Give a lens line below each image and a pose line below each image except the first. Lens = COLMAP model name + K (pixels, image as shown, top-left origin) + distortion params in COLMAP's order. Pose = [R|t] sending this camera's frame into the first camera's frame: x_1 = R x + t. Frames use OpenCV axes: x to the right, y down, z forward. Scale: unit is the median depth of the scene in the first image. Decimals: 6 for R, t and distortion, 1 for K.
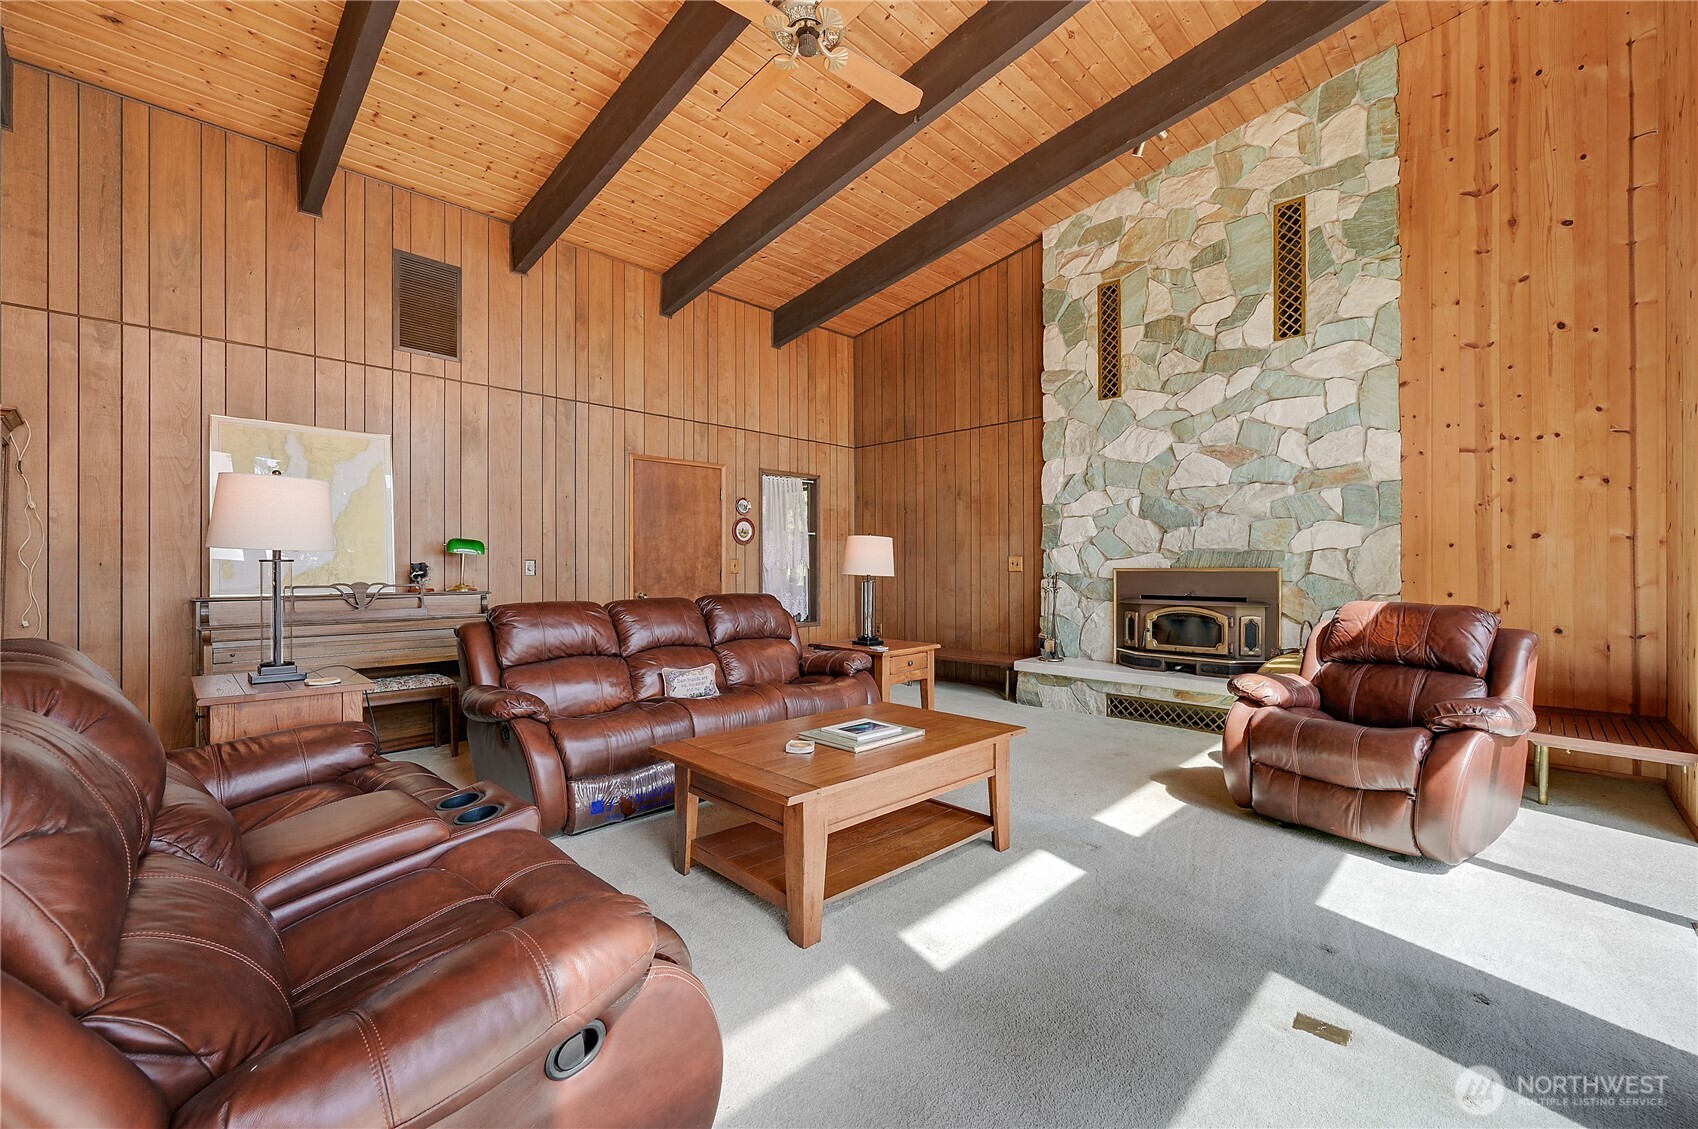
lens RADIAL K [[679.6, 0, 919.8], [0, 679.6, 583.6], [0, 0, 1]] dist [-0.002660, 0.000464]
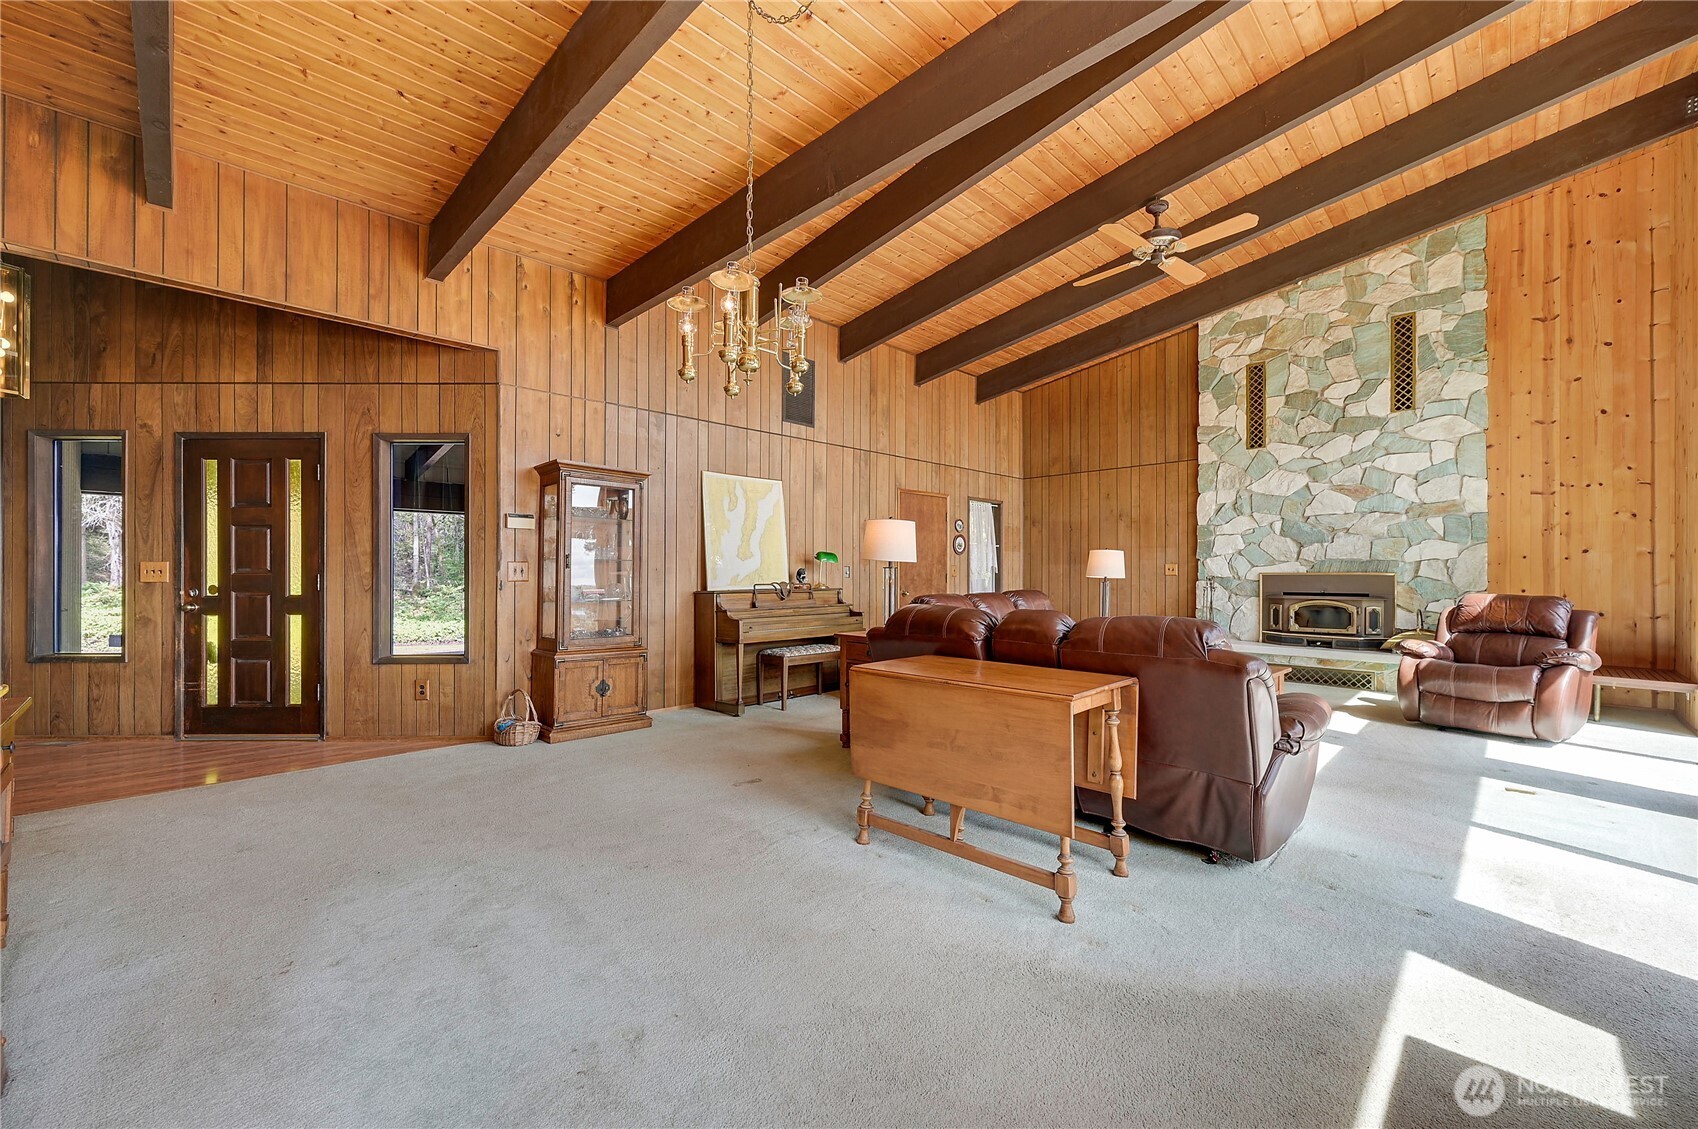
lens RADIAL K [[679.6, 0, 885.6], [0, 679.6, 589.3], [0, 0, 1]] dist [-0.002660, 0.000464]
pose [[0.999933, 0.001047, -0.011500, -0.528176], [-0.001036, 0.999999, 0.000936, 0.011806], [0.011501, -0.000924, 0.999933, -0.438830]]
